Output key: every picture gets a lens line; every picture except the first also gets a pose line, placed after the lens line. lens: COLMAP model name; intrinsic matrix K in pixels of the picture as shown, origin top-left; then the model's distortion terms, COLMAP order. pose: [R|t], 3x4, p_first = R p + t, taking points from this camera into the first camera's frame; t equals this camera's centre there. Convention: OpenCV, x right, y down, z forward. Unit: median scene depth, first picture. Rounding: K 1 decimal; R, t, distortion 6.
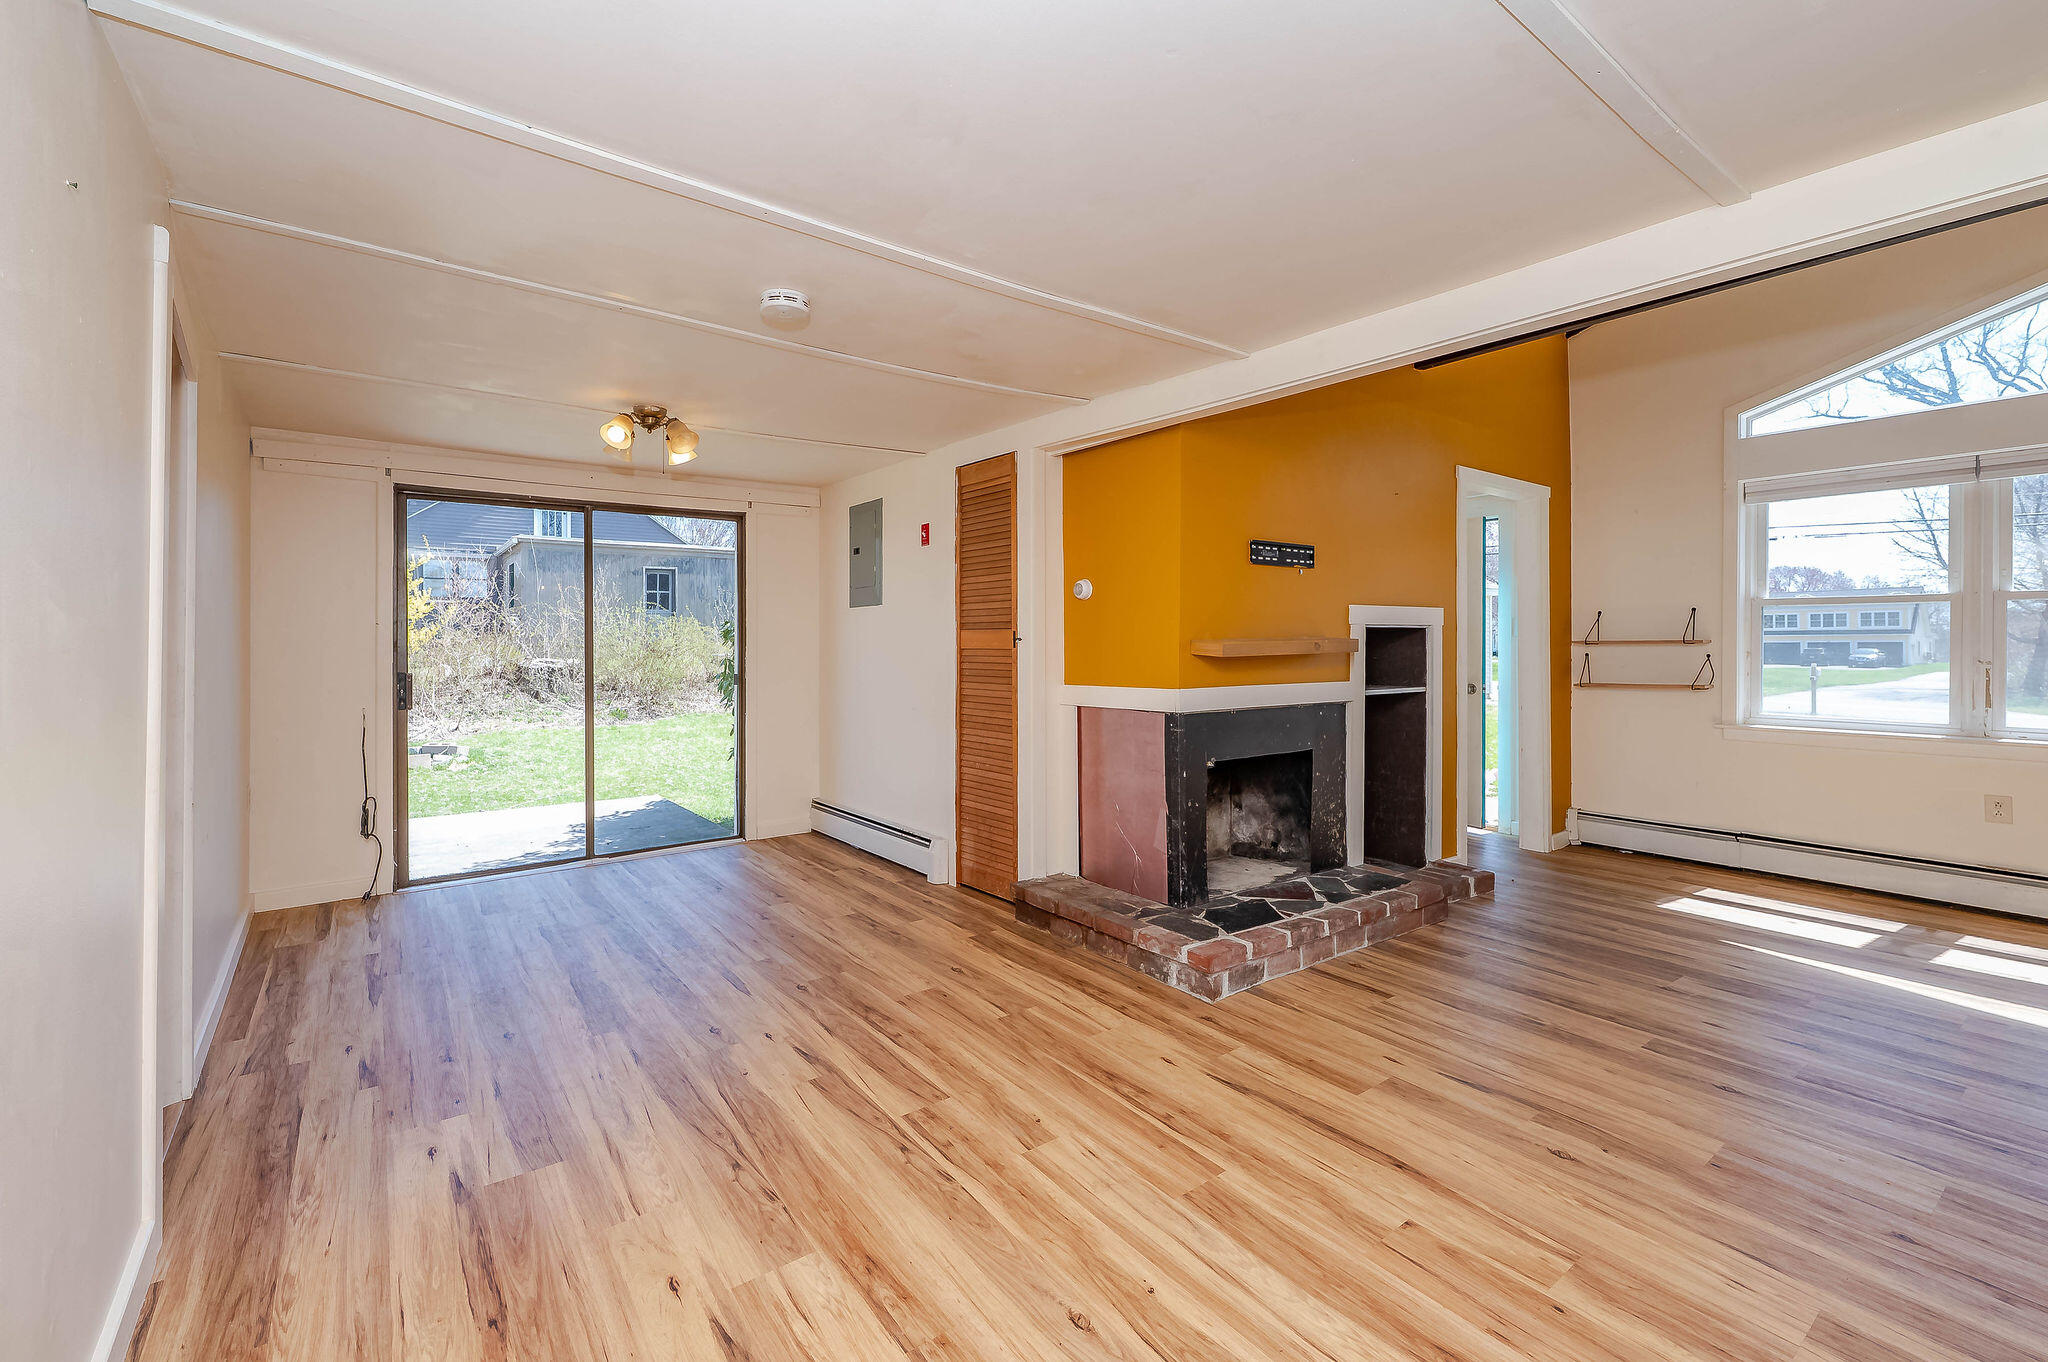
lens RADIAL K [[828.6, 0, 923.2], [0, 828.6, 646.4], [0, 0, 1]] dist [-0.002376, -0.000666]
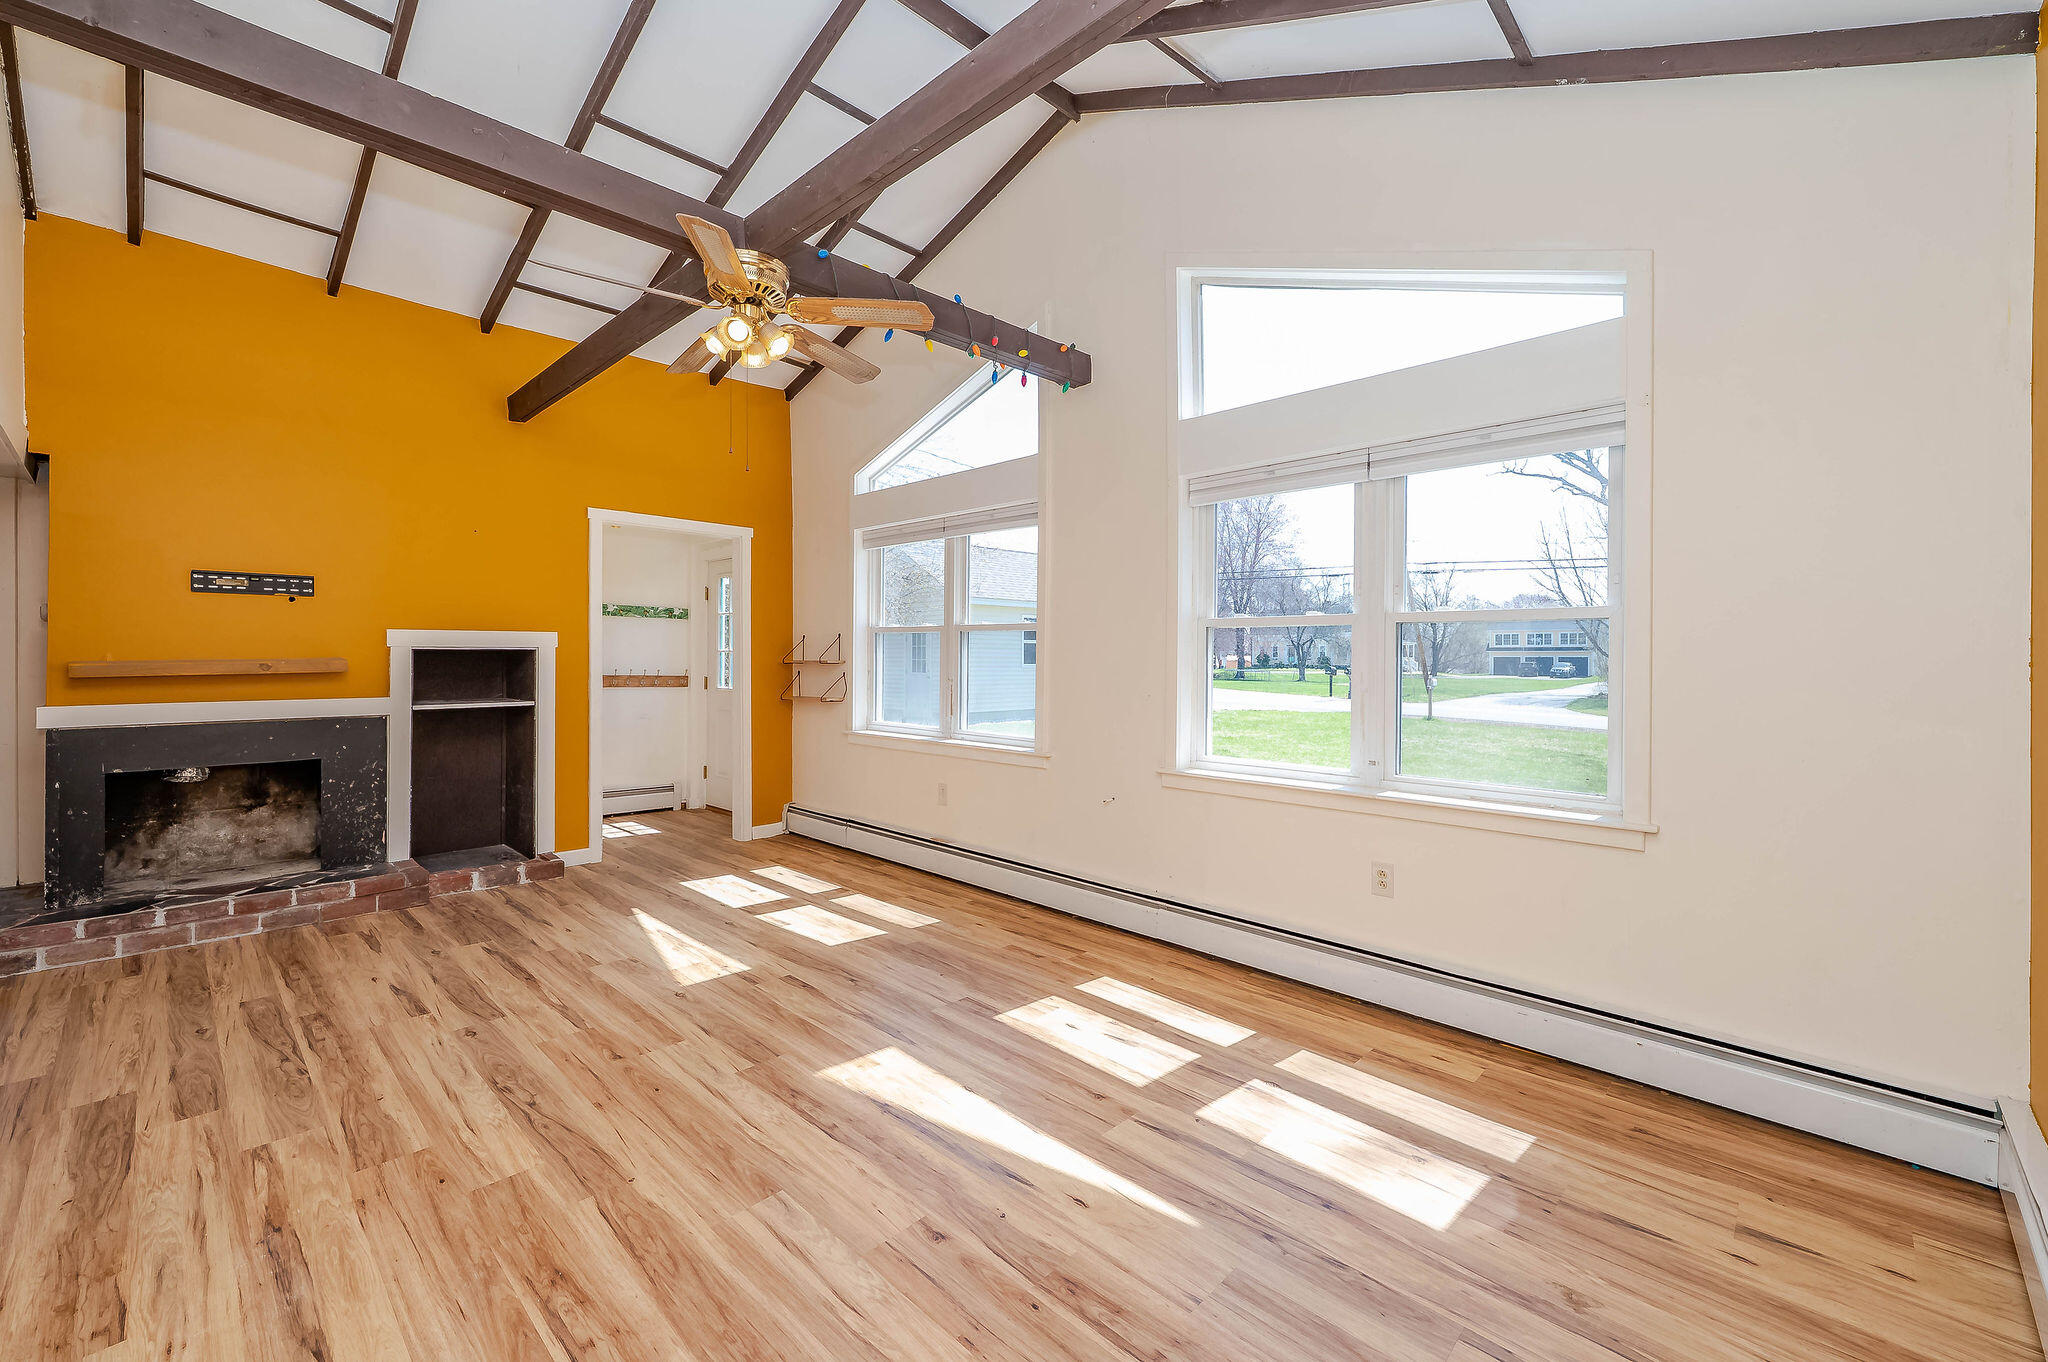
lens RADIAL K [[828.6, 0, 1028.5], [0, 828.6, 659.4], [0, 0, 1]] dist [-0.002376, -0.000666]
pose [[0.976892, 0.002832, 0.213713, 0.279978], [-0.003241, 0.999994, 0.001563, -0.003459], [-0.213707, -0.002219, 0.976895, -0.069690]]
